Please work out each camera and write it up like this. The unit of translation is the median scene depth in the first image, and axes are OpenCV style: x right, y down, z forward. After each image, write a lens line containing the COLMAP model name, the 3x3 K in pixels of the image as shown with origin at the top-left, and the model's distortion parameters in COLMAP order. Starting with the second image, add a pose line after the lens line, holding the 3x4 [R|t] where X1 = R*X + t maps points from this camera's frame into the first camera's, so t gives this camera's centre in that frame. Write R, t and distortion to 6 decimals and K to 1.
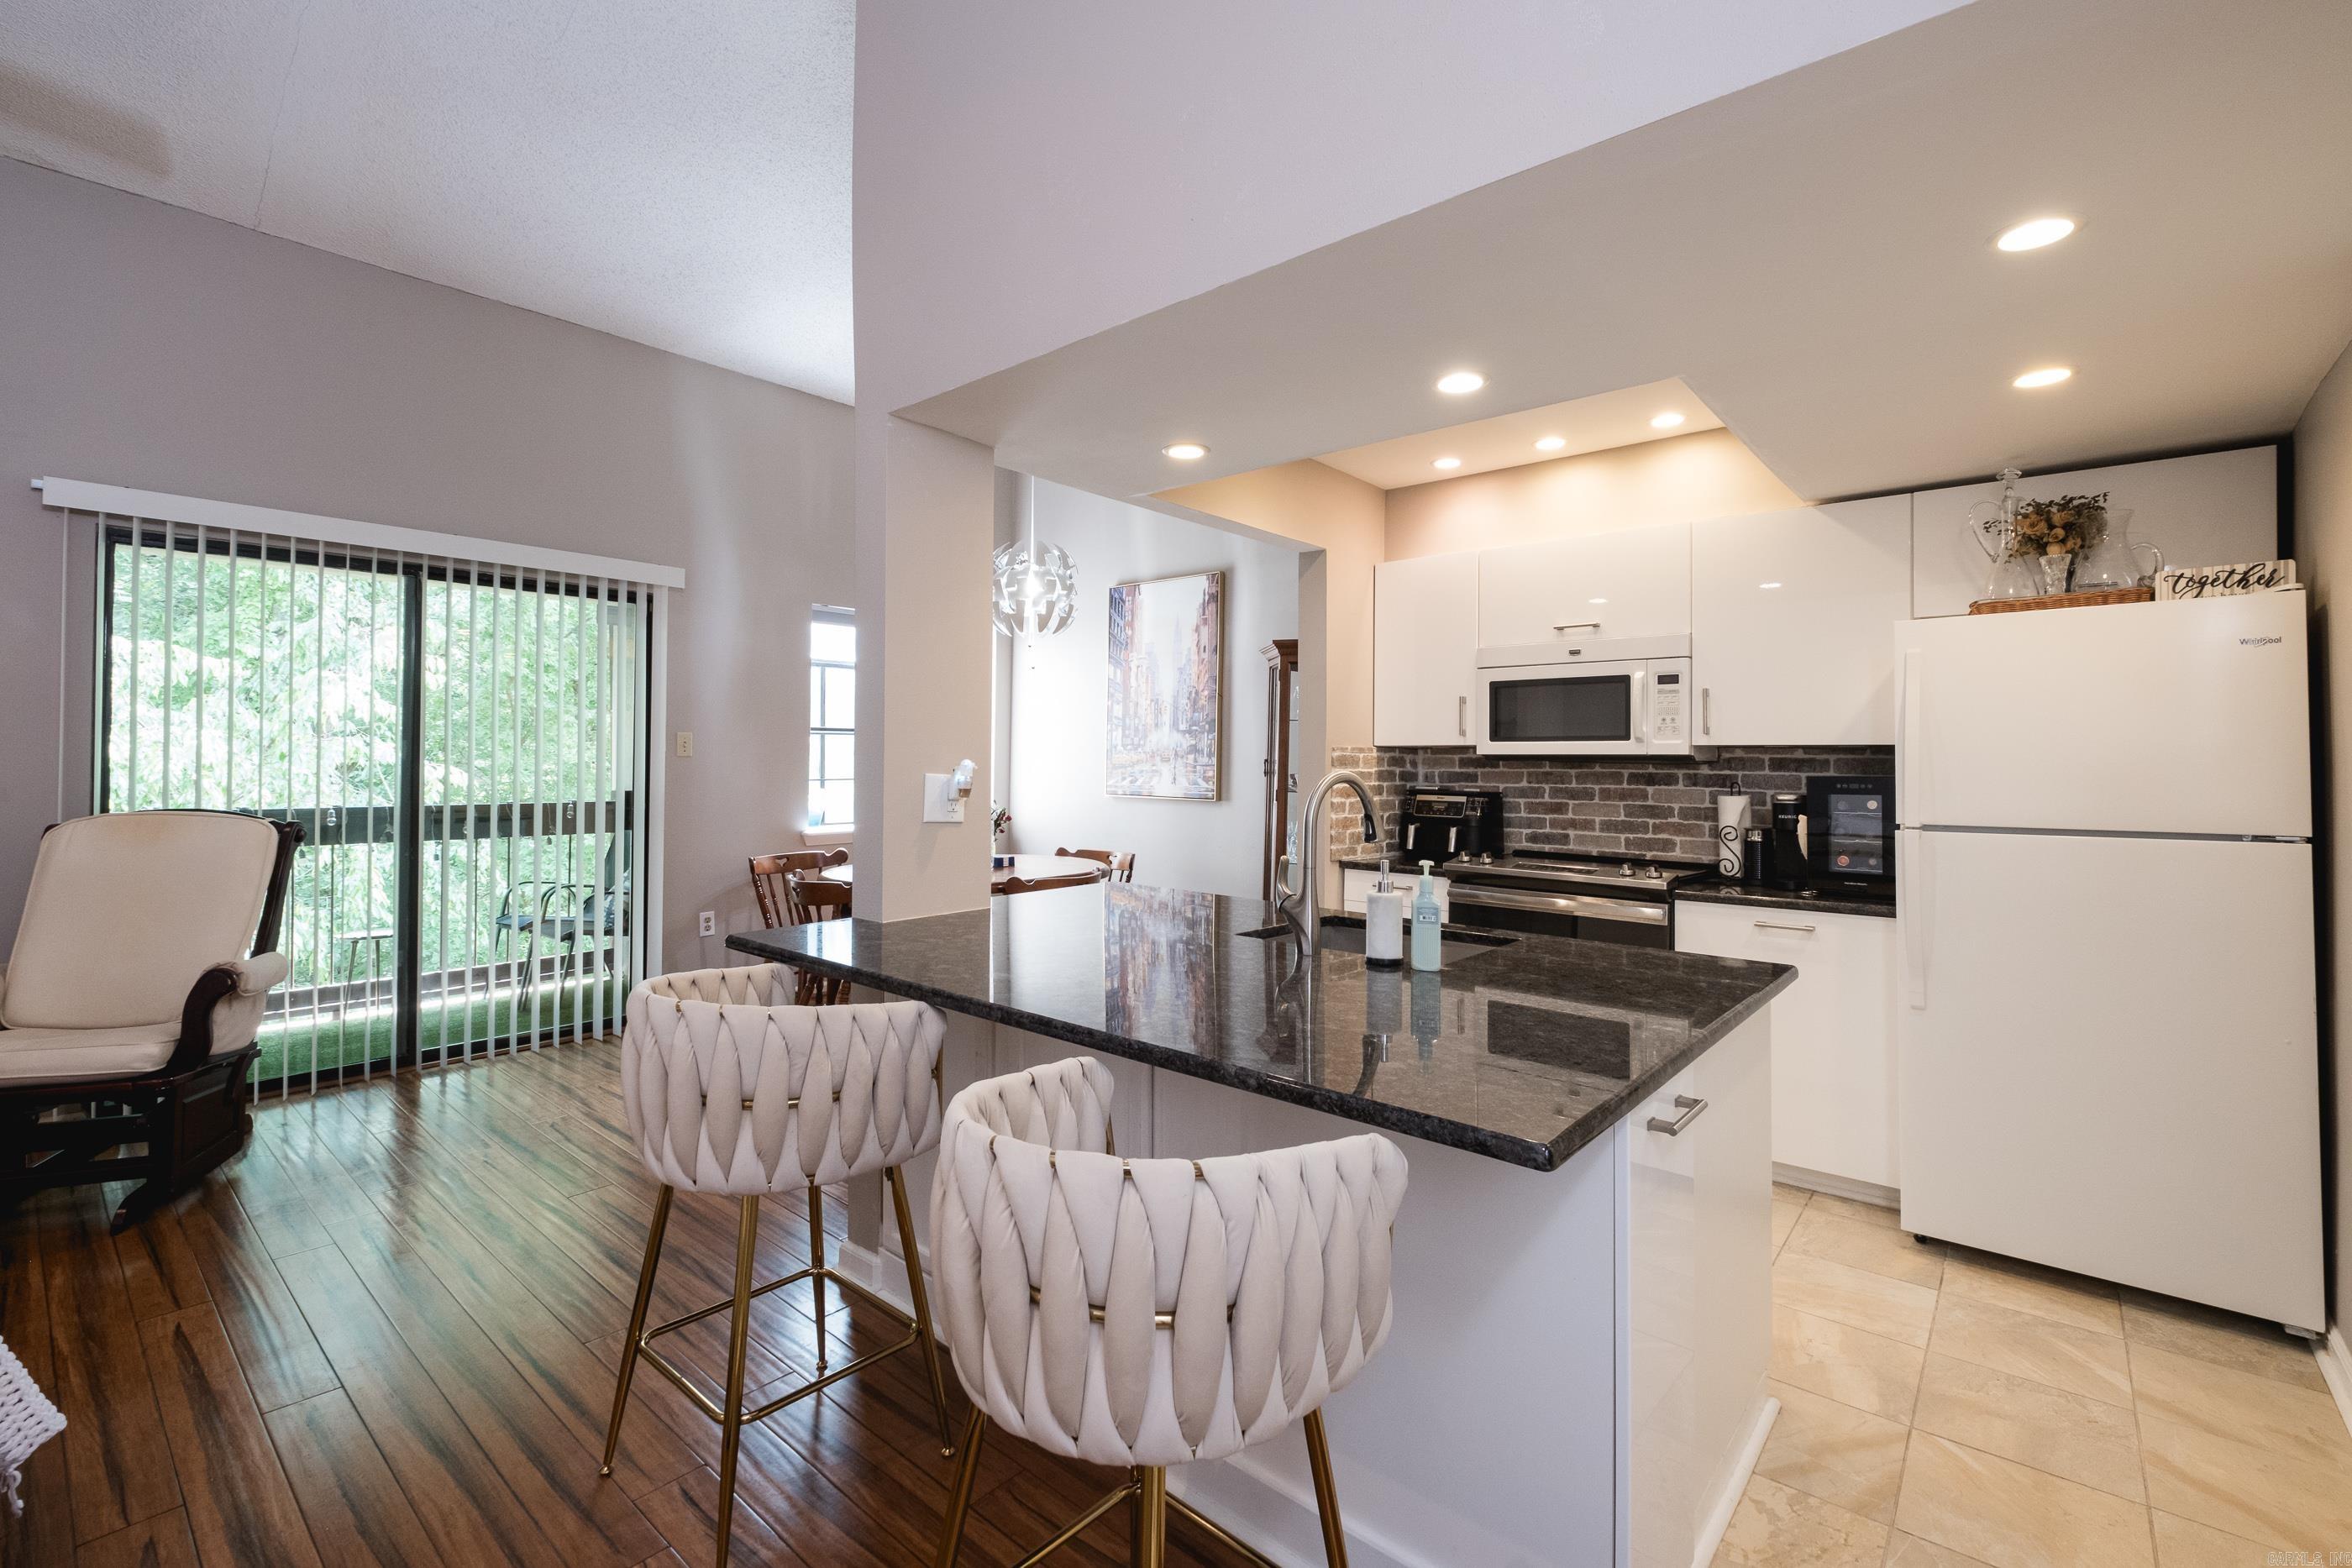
lens RADIAL K [[1038.6, 0, 1172.1], [0, 1038.6, 755.4], [0, 0, 1]] dist [0.007903, -0.005628]
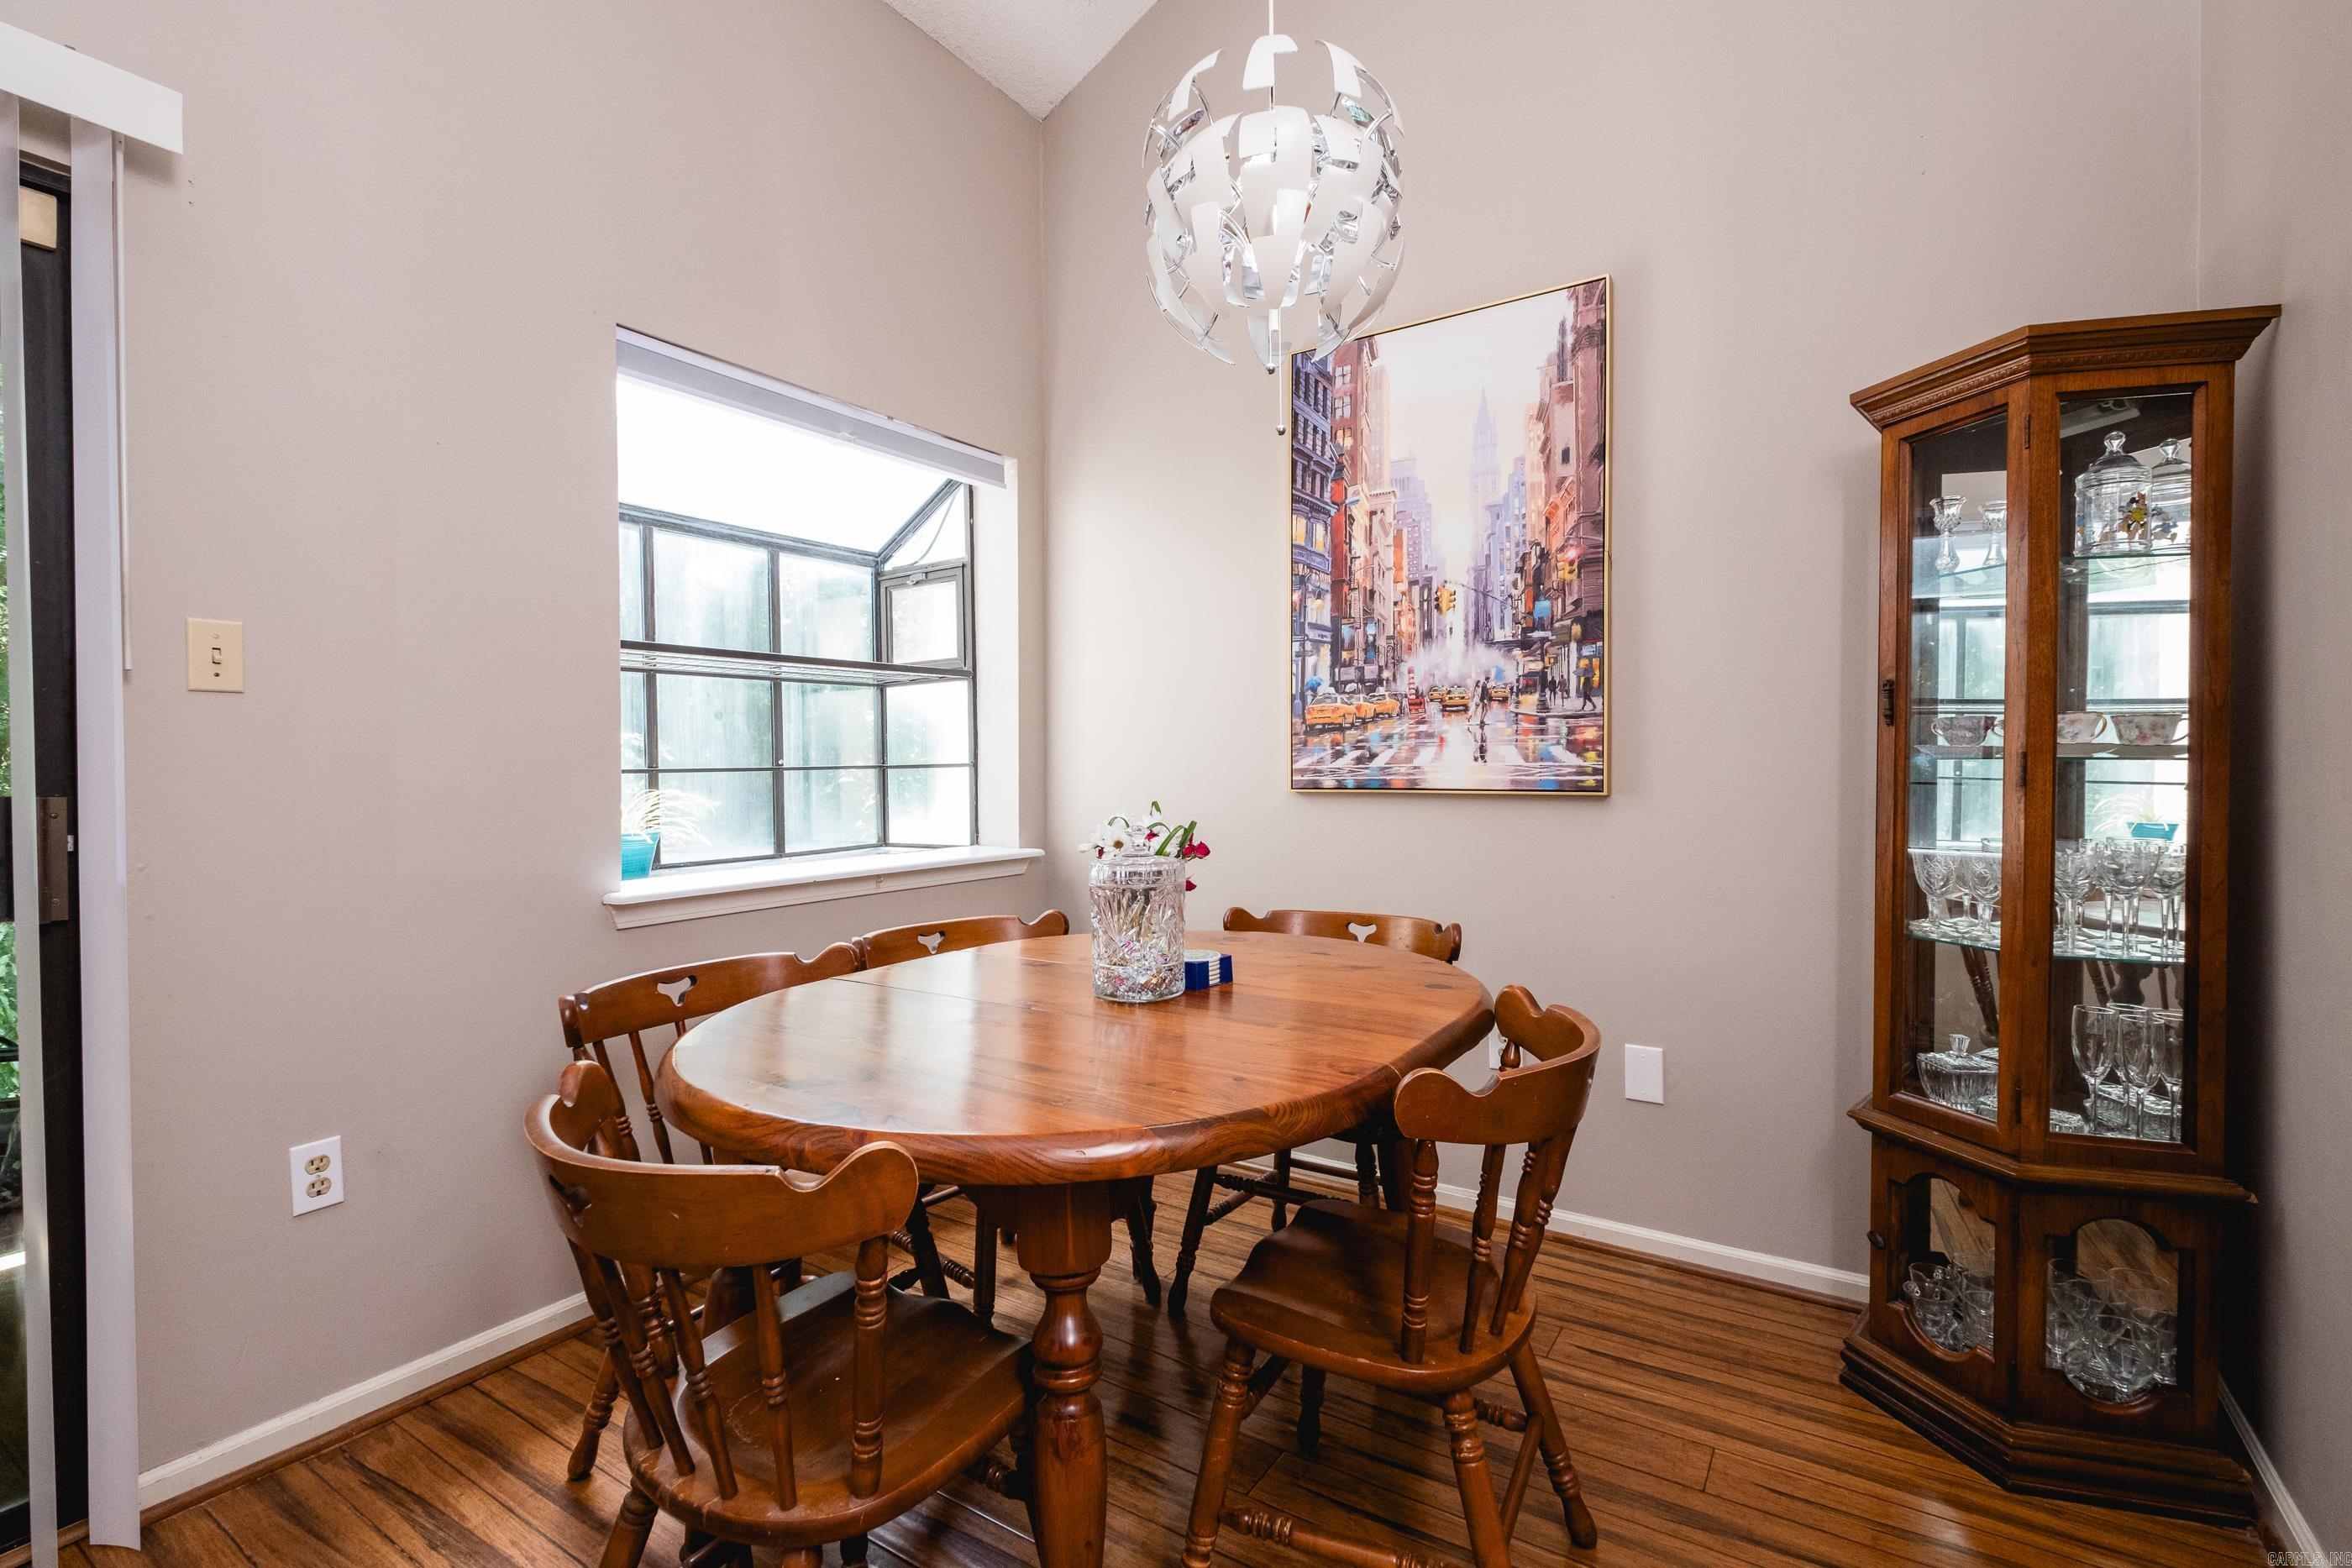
lens RADIAL K [[1038.6, 0, 1176.1], [0, 1038.6, 772.8], [0, 0, 1]] dist [0.007903, -0.005628]
pose [[0.988762, -0.015587, 0.148683, -0.275427], [0.014633, 0.999865, 0.007512, 0.038062], [-0.148780, -0.005252, 0.988856, 0.793000]]
